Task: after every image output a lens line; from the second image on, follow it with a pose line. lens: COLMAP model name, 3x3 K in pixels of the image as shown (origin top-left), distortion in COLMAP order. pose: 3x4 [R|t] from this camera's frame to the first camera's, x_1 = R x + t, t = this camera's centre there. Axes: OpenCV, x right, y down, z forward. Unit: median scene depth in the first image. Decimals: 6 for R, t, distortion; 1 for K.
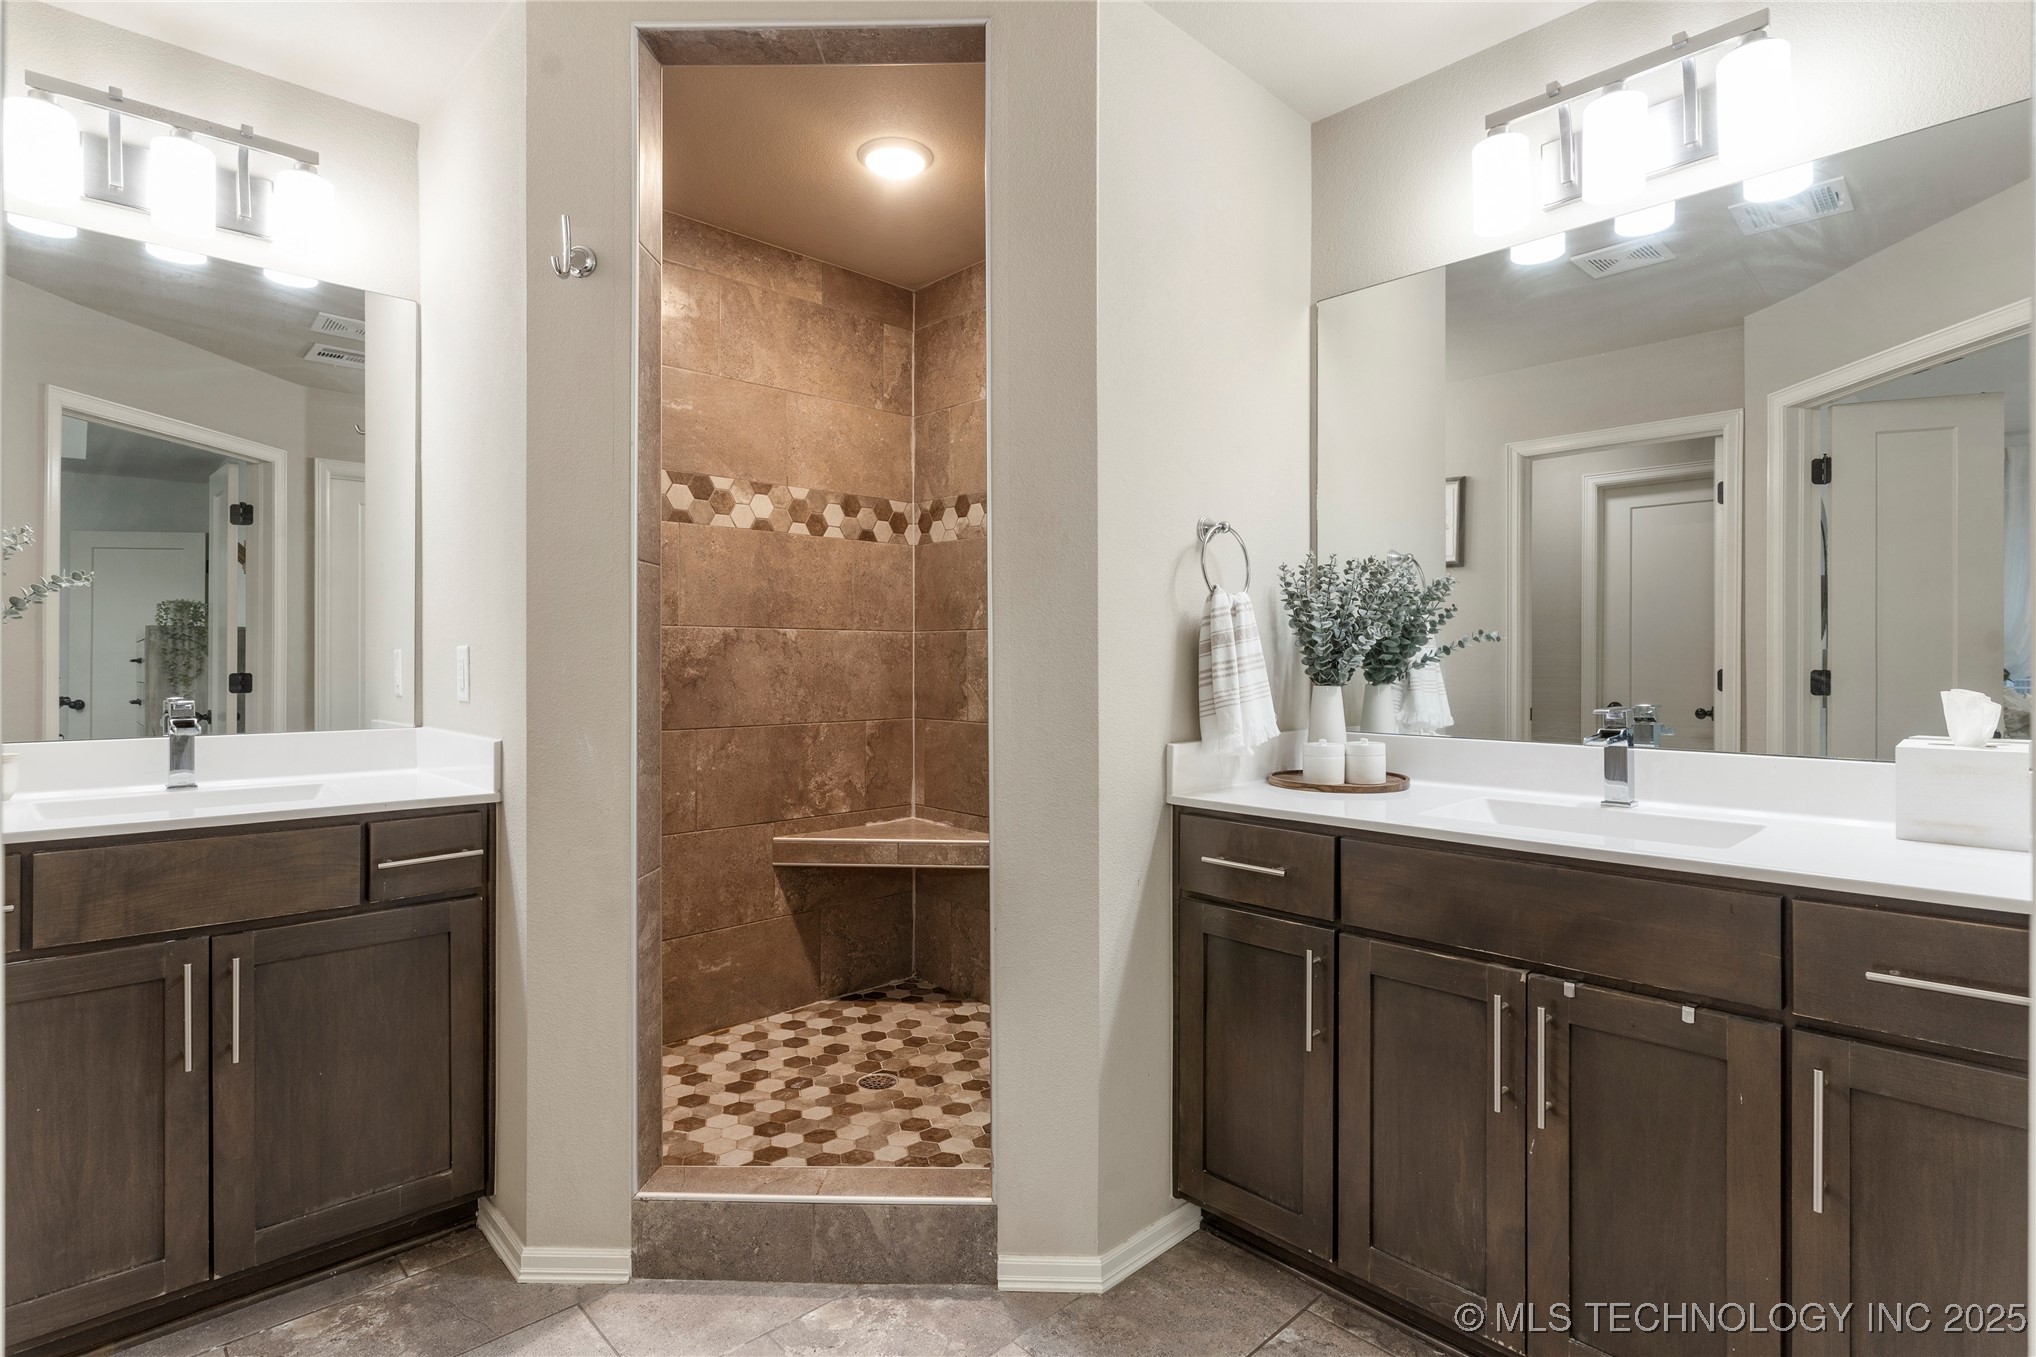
lens RADIAL K [[1008.2, 0, 1021.0], [0, 1008.2, 672.8], [0, 0, 1]] dist [-0.004286, 0.001722]
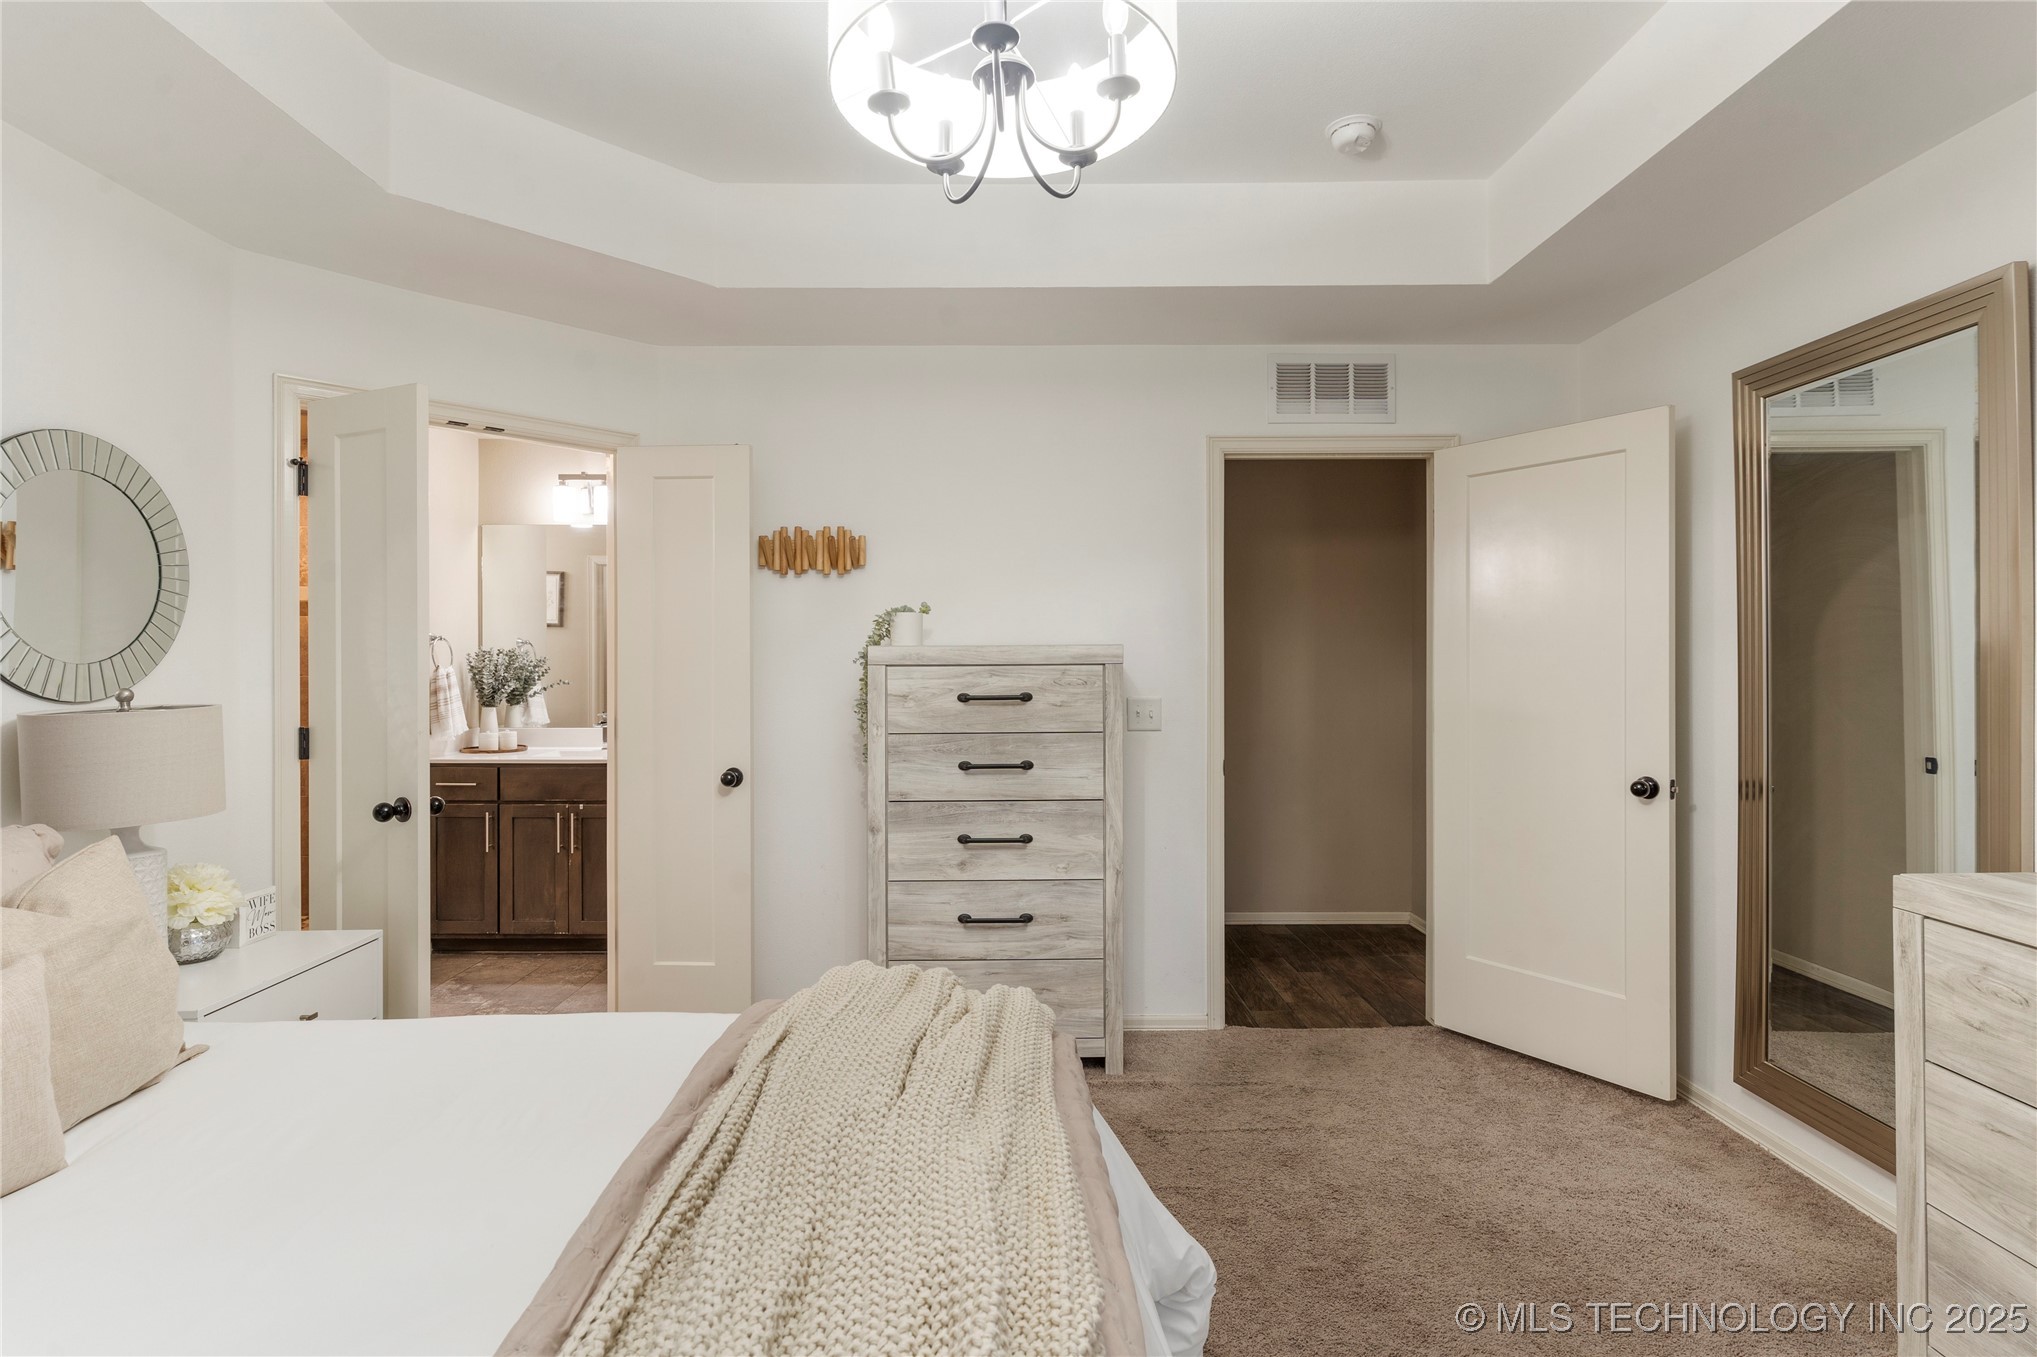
lens RADIAL K [[1008.7, 0, 1007.7], [0, 1008.7, 671.9], [0, 0, 1]] dist [-0.004286, 0.001722]
pose [[0.690206, -0.003272, 0.723605, -0.364990], [0.005112, 0.999987, -0.000355, -0.041494], [-0.723594, 0.003944, 0.690214, -0.965870]]
